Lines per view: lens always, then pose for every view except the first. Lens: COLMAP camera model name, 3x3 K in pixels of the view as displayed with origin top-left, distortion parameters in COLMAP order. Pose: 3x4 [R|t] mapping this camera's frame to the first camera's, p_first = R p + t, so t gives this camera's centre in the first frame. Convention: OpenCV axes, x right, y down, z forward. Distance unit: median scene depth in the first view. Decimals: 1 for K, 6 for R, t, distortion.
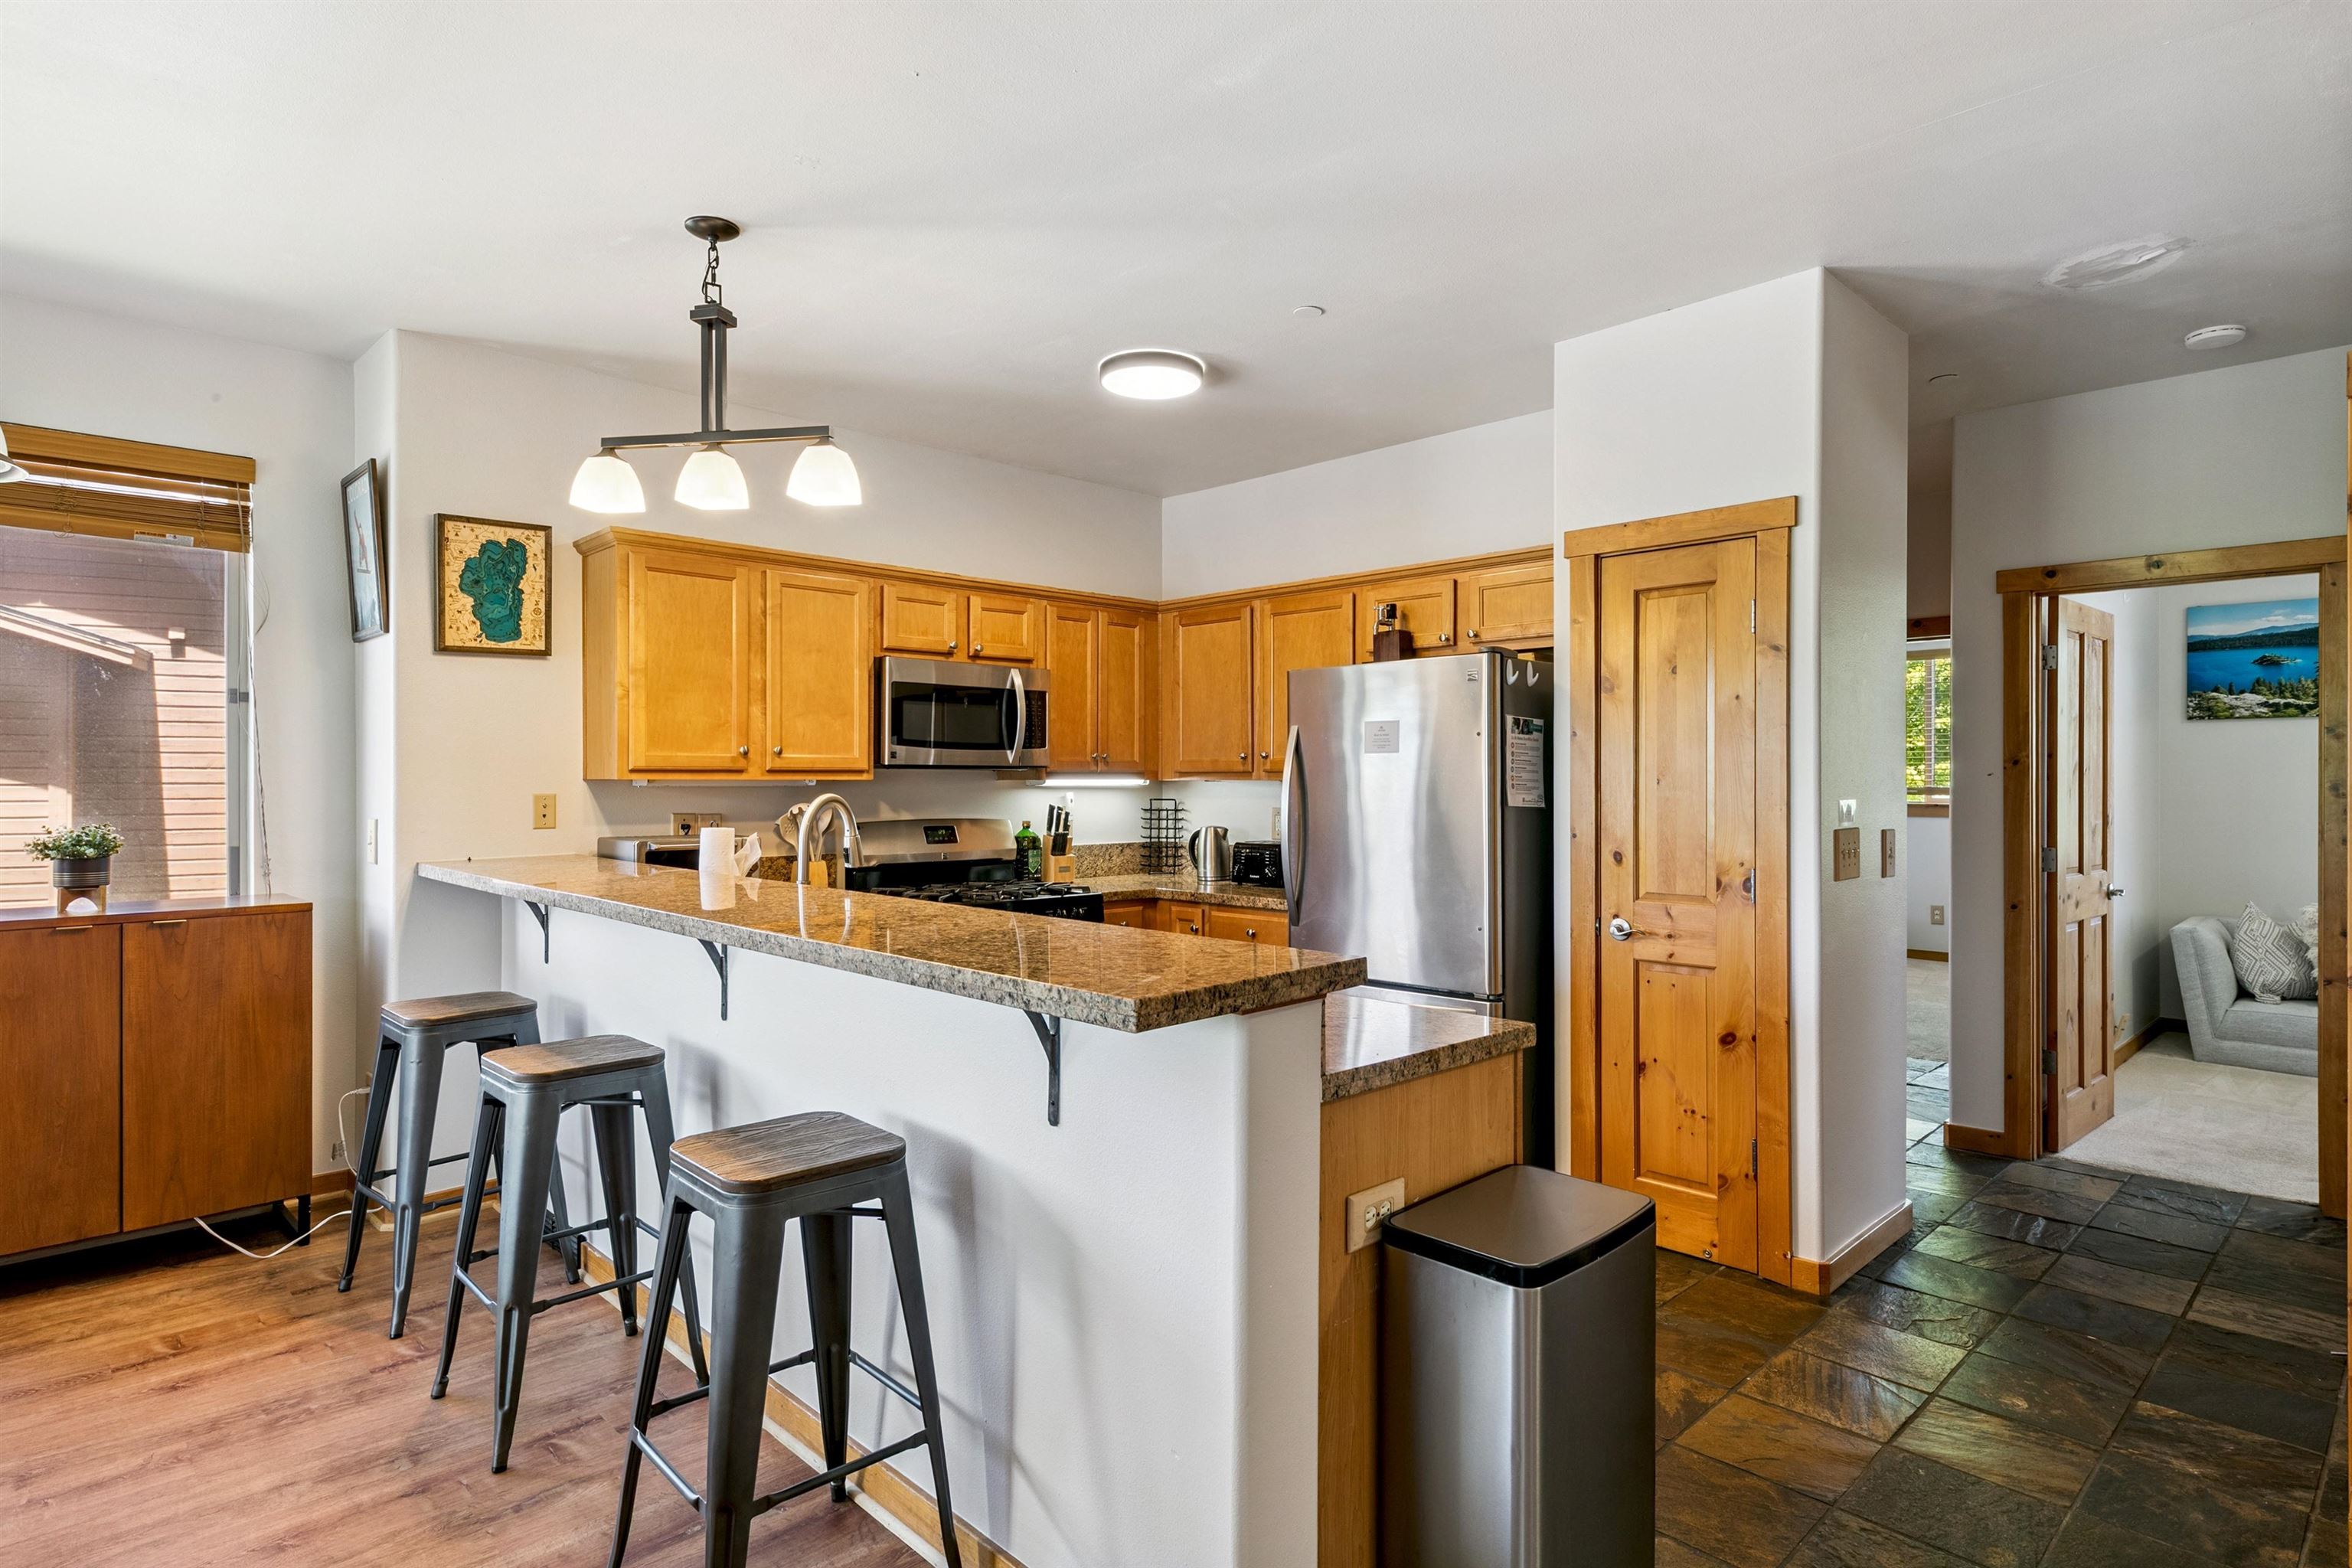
lens RADIAL K [[1243.7, 0, 1176.0], [0, 1243.7, 784.0], [0, 0, 1]] dist [0.002913, 0.001039]
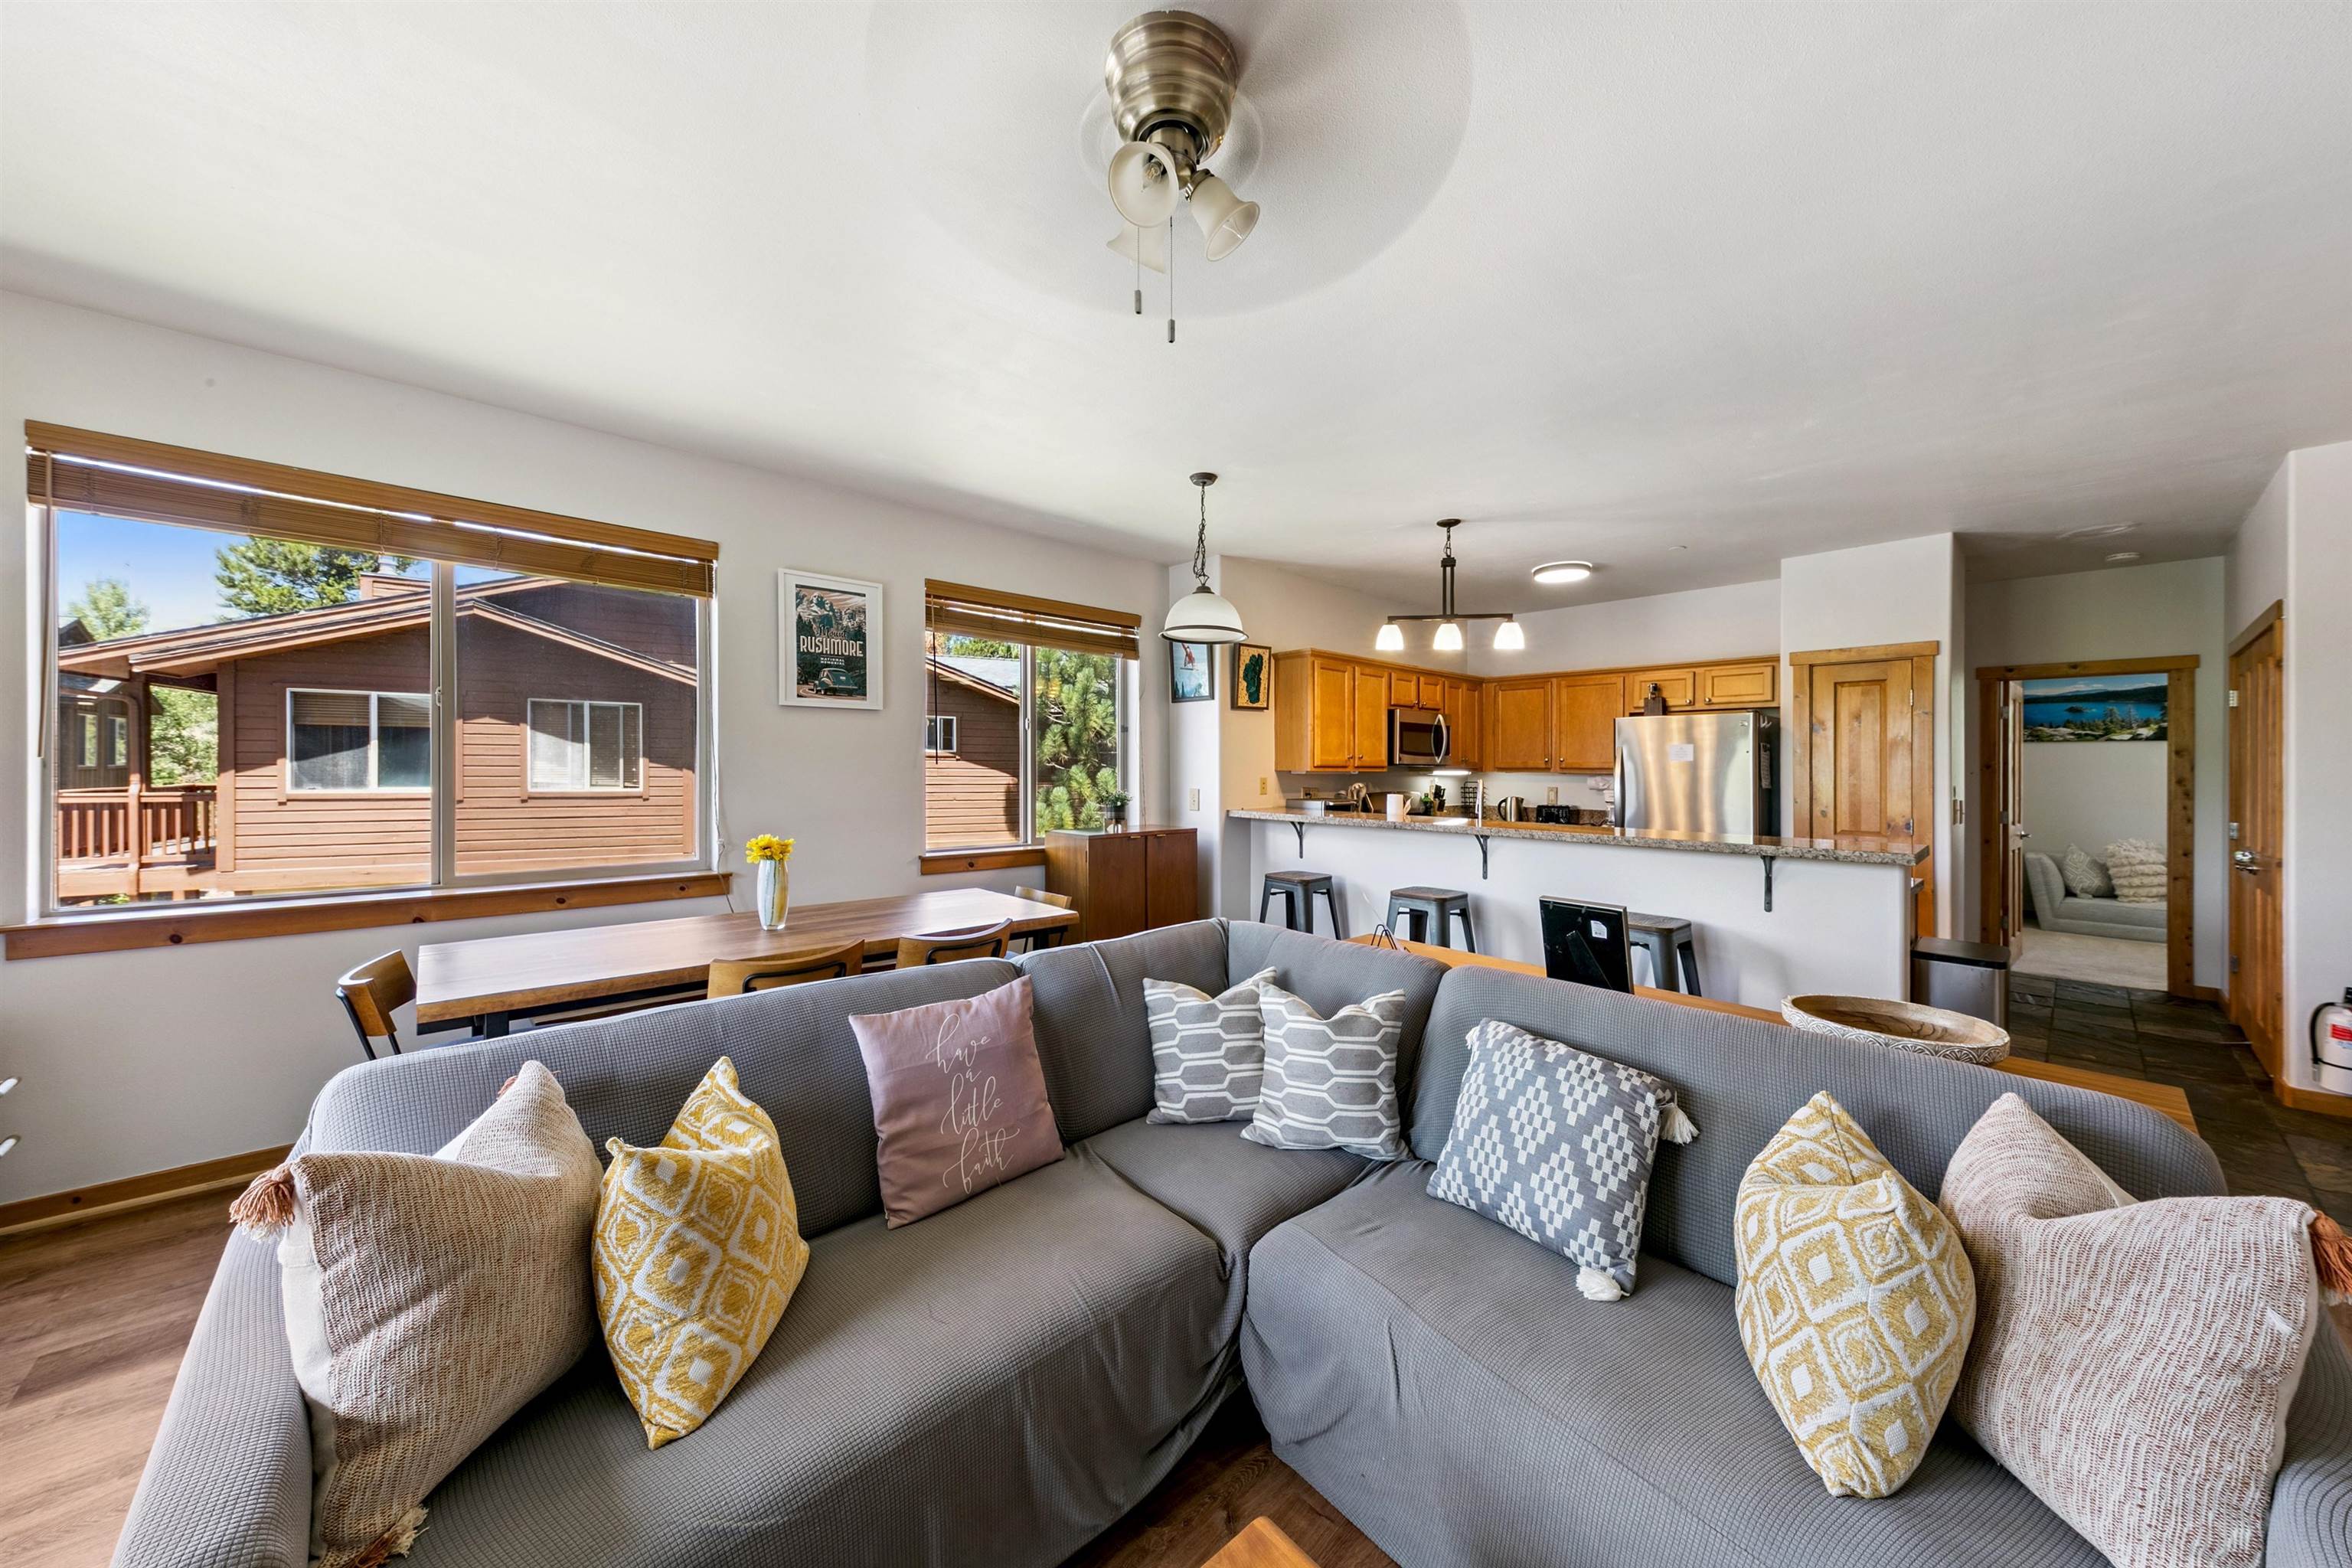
lens RADIAL K [[807.8, 0, 1180.8], [0, 807.8, 773.6], [0, 0, 1]] dist [-0.000307, -0.000050]
pose [[0.999401, 0.008125, -0.033627, -0.606001], [-0.007938, 0.999952, 0.005683, -0.005396], [0.033672, -0.005412, 0.999418, -0.334581]]
